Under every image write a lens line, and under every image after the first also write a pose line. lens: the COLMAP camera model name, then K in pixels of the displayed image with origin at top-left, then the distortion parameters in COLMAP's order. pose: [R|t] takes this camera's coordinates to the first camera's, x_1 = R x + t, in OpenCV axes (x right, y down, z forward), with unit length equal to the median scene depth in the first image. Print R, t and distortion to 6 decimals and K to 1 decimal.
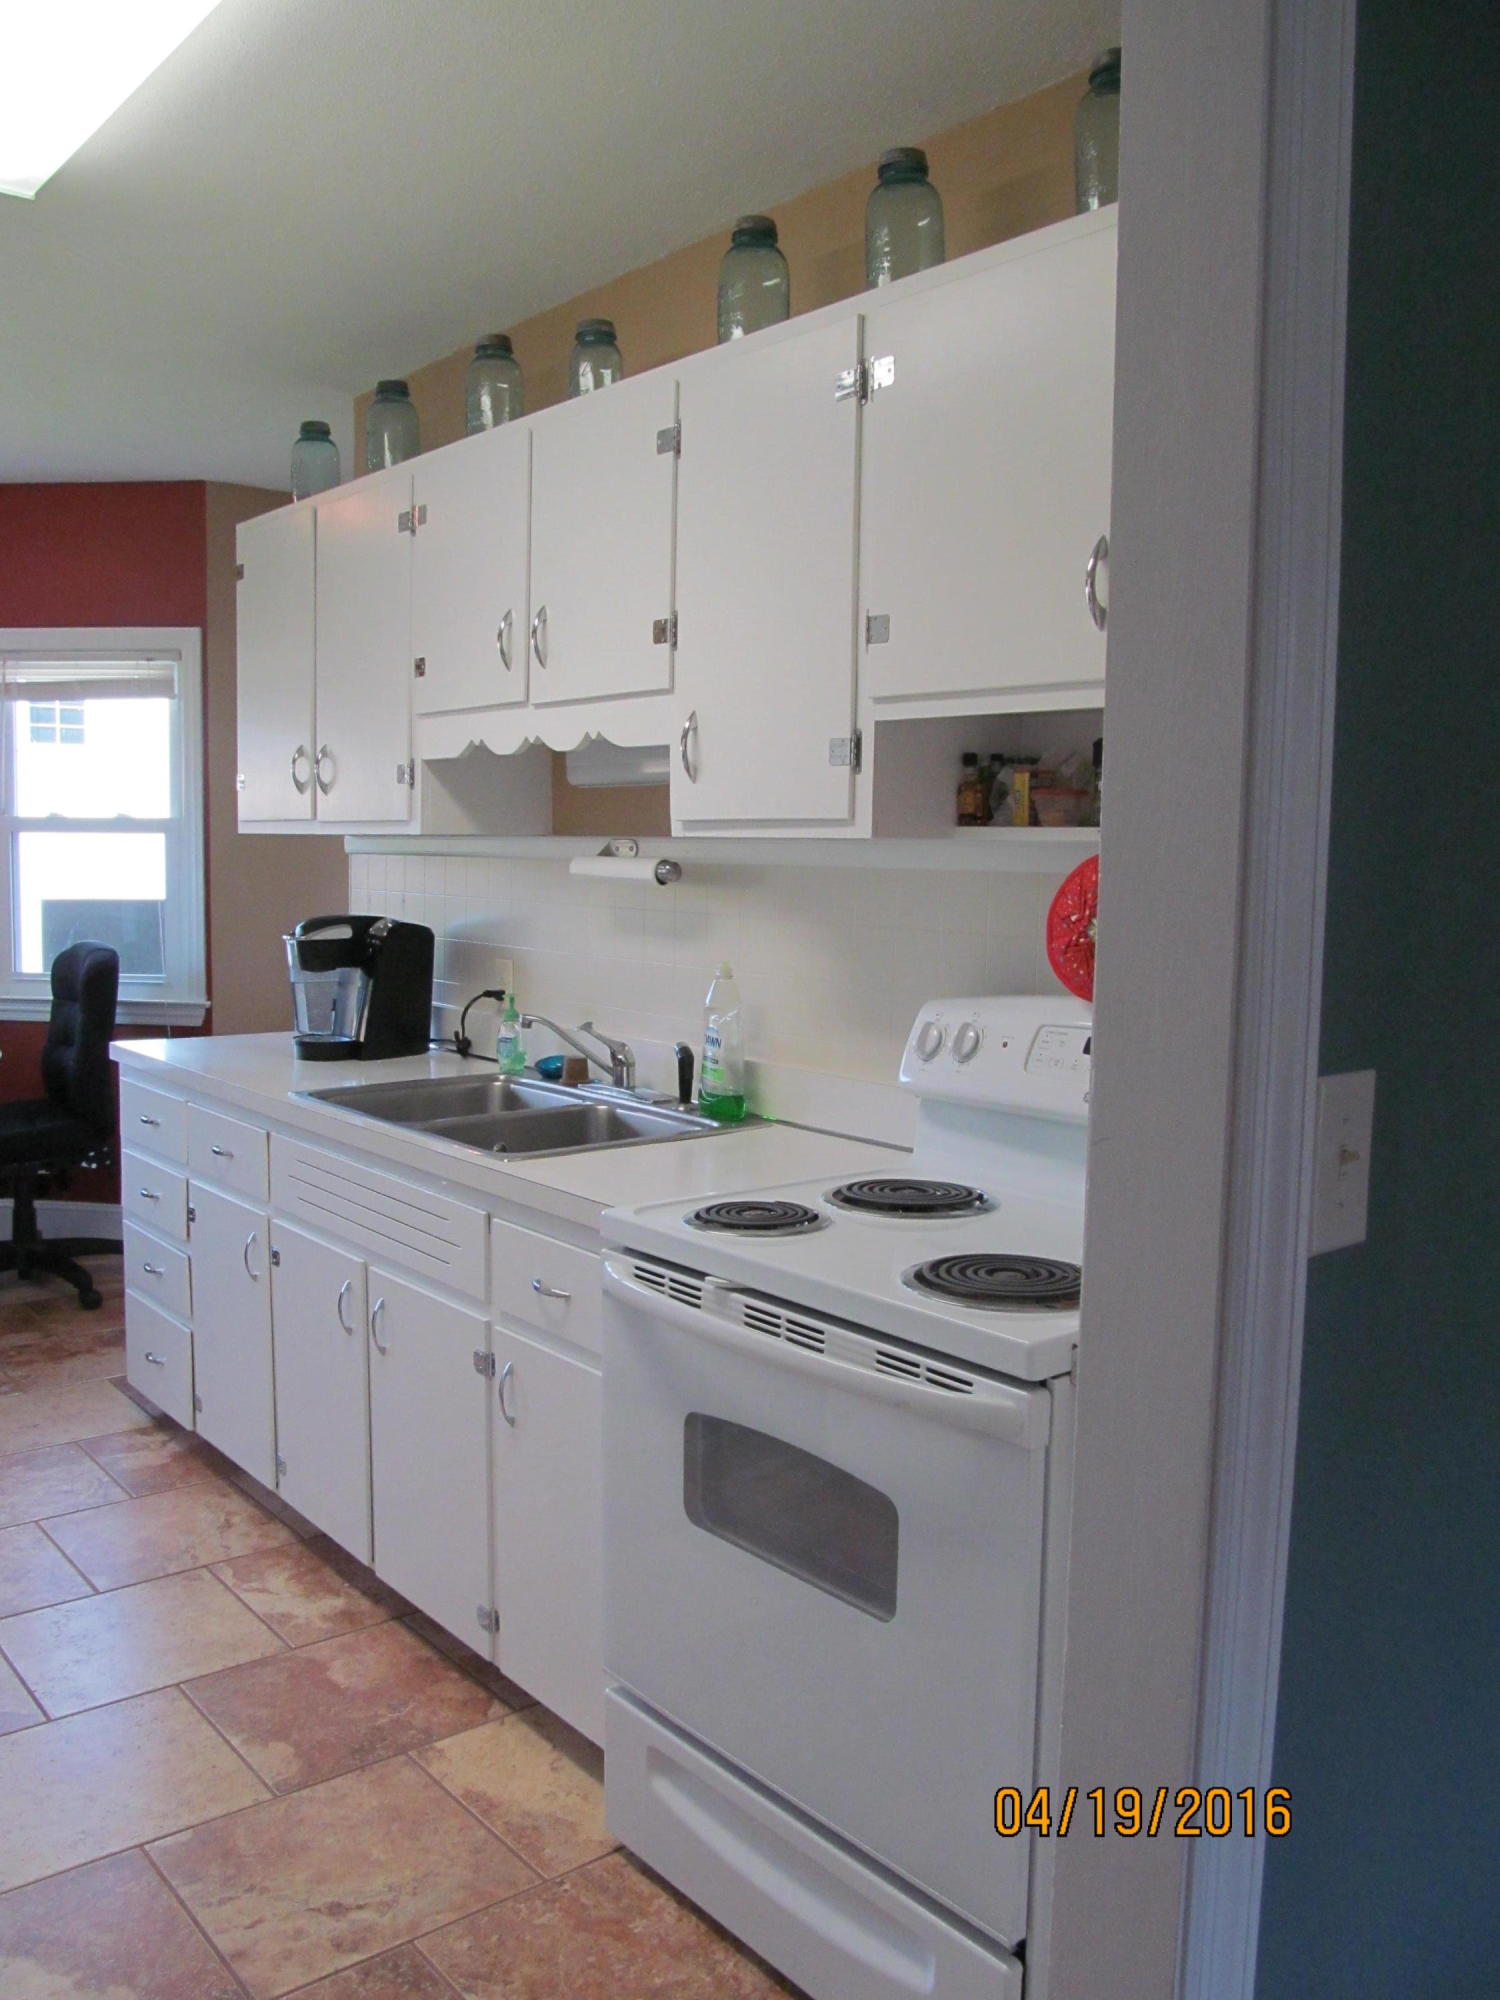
lens RADIAL K [[1646.1, 0, 750.6], [0, 1646.1, 987.1], [0, 0, 1]] dist [-0.070817, 0.030875]
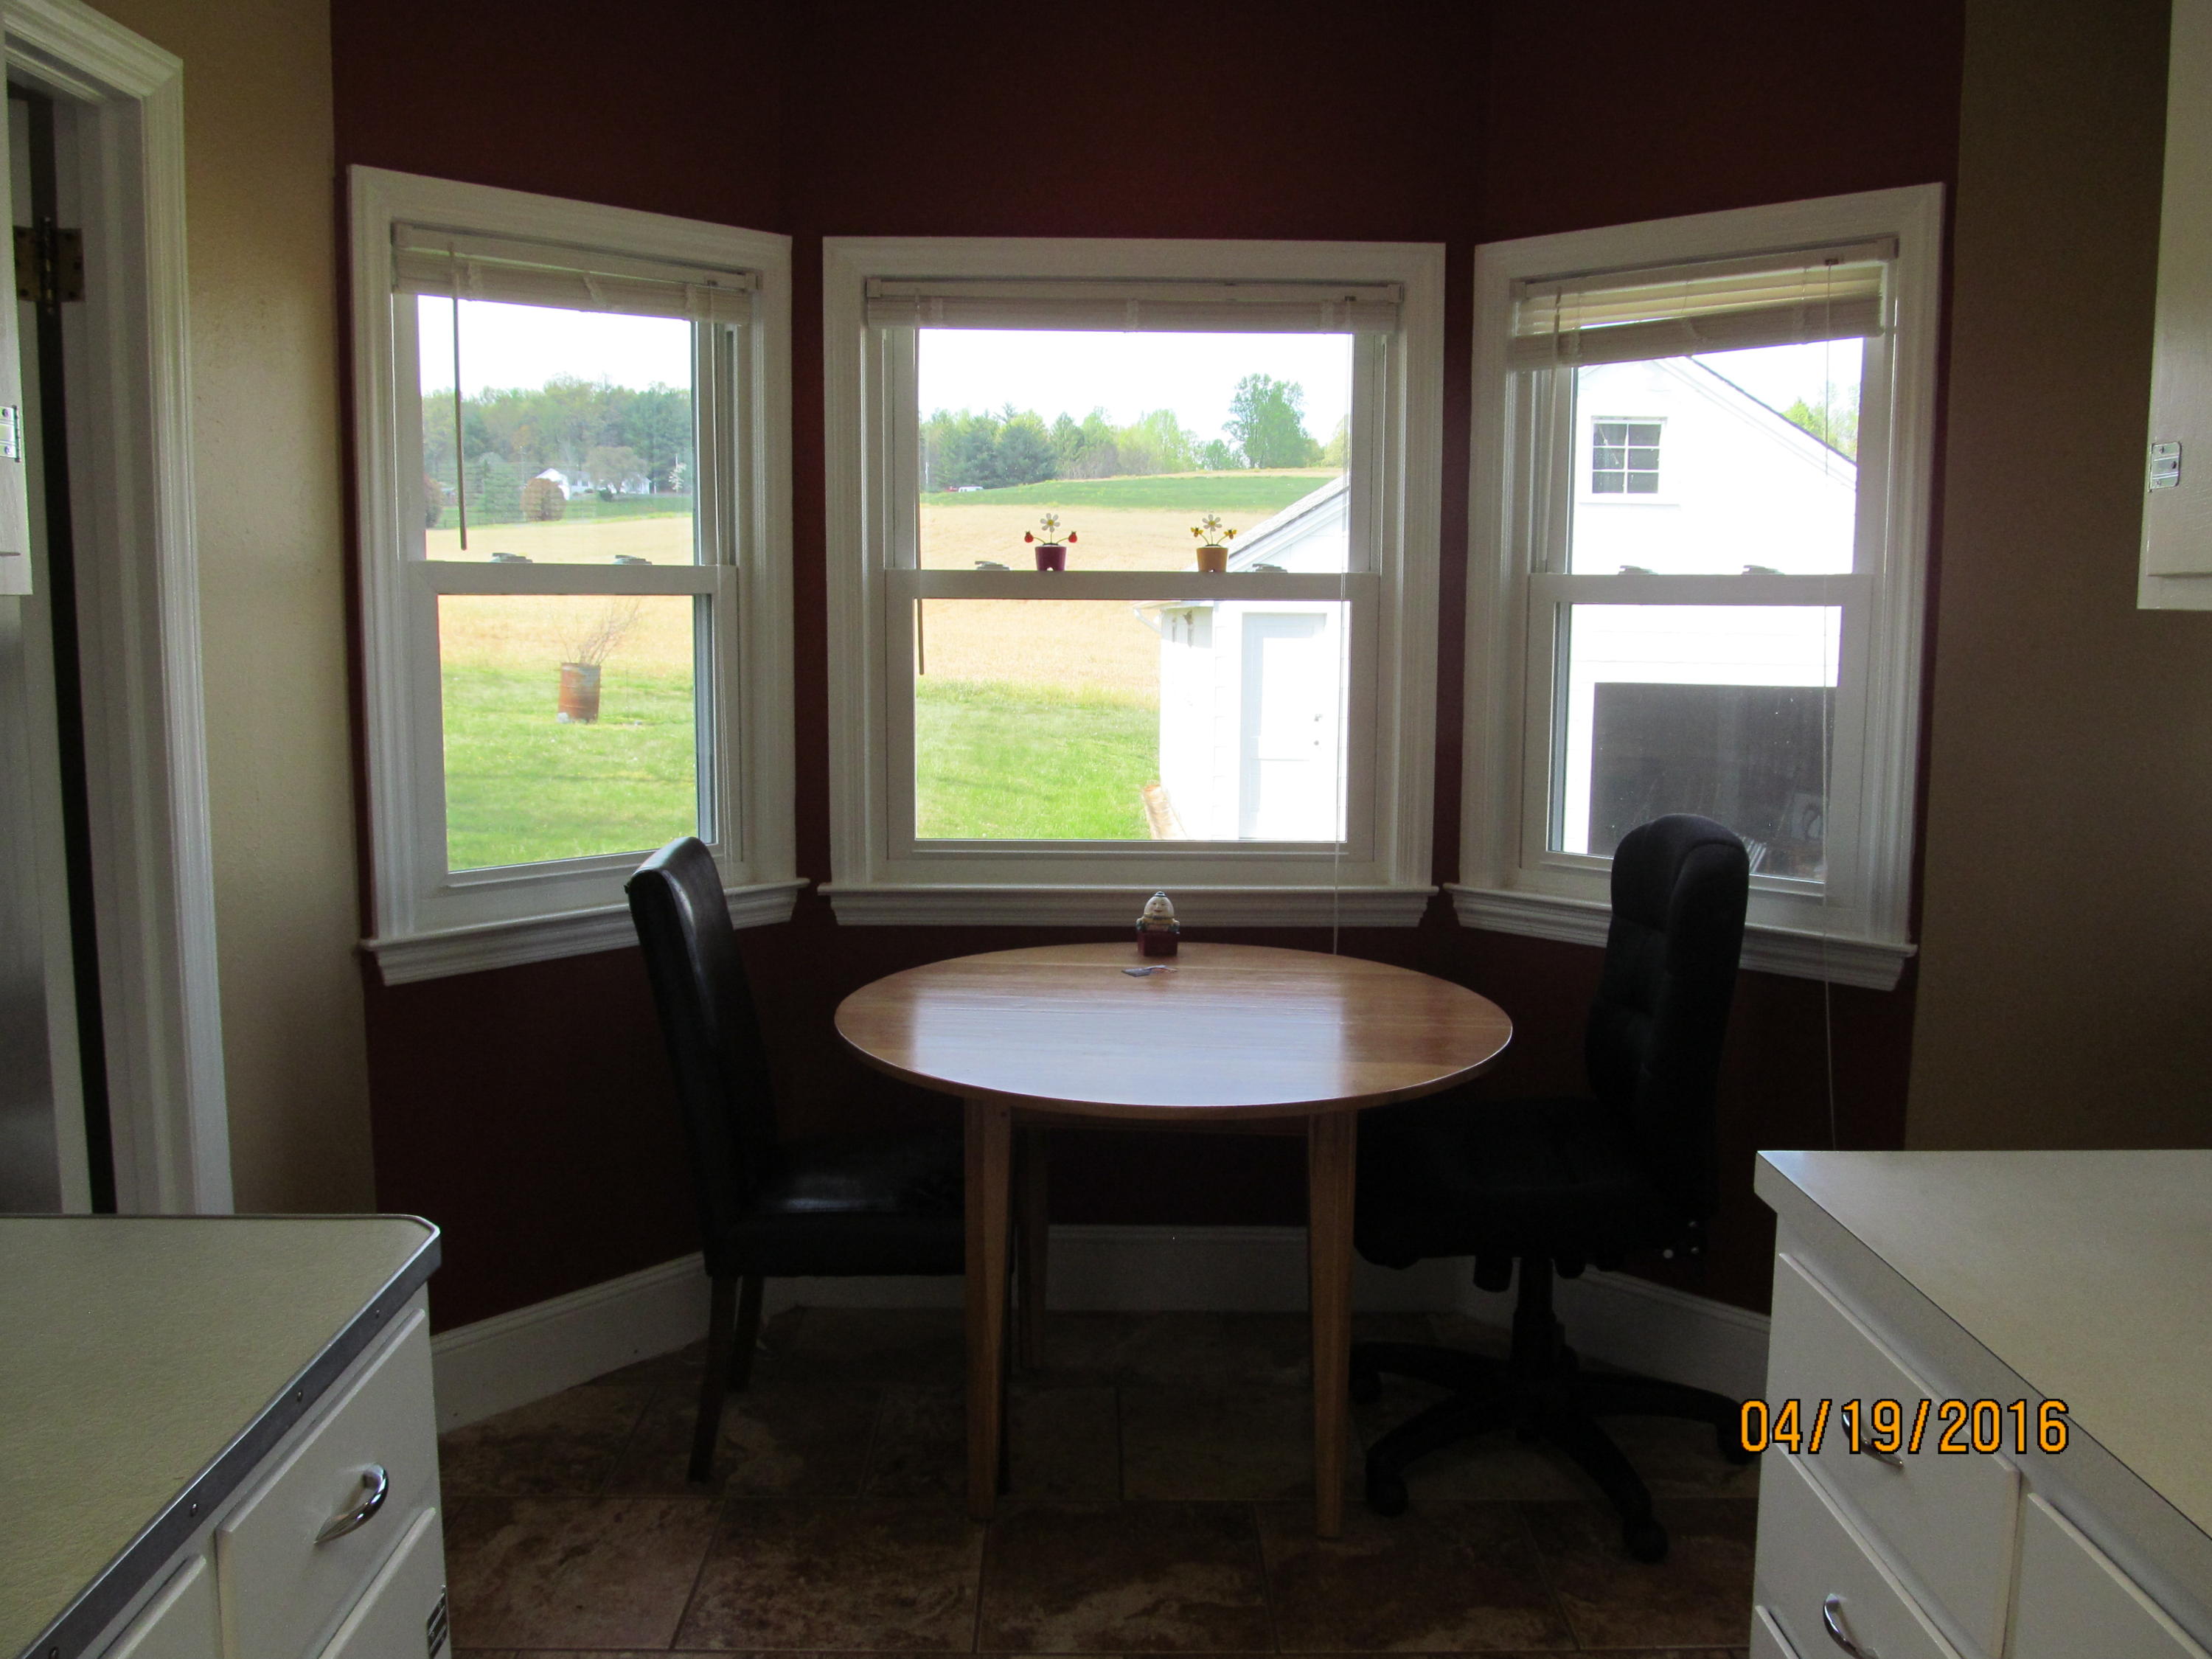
lens RADIAL K [[1820.6, 0, 1110.4], [0, 1820.6, 808.2], [0, 0, 1]] dist [-0.070817, 0.030875]
pose [[0.783396, 0.063594, -0.618260, -0.255170], [-0.051919, 0.997971, 0.036864, -0.054389], [0.619350, 0.003220, 0.785108, 0.569386]]
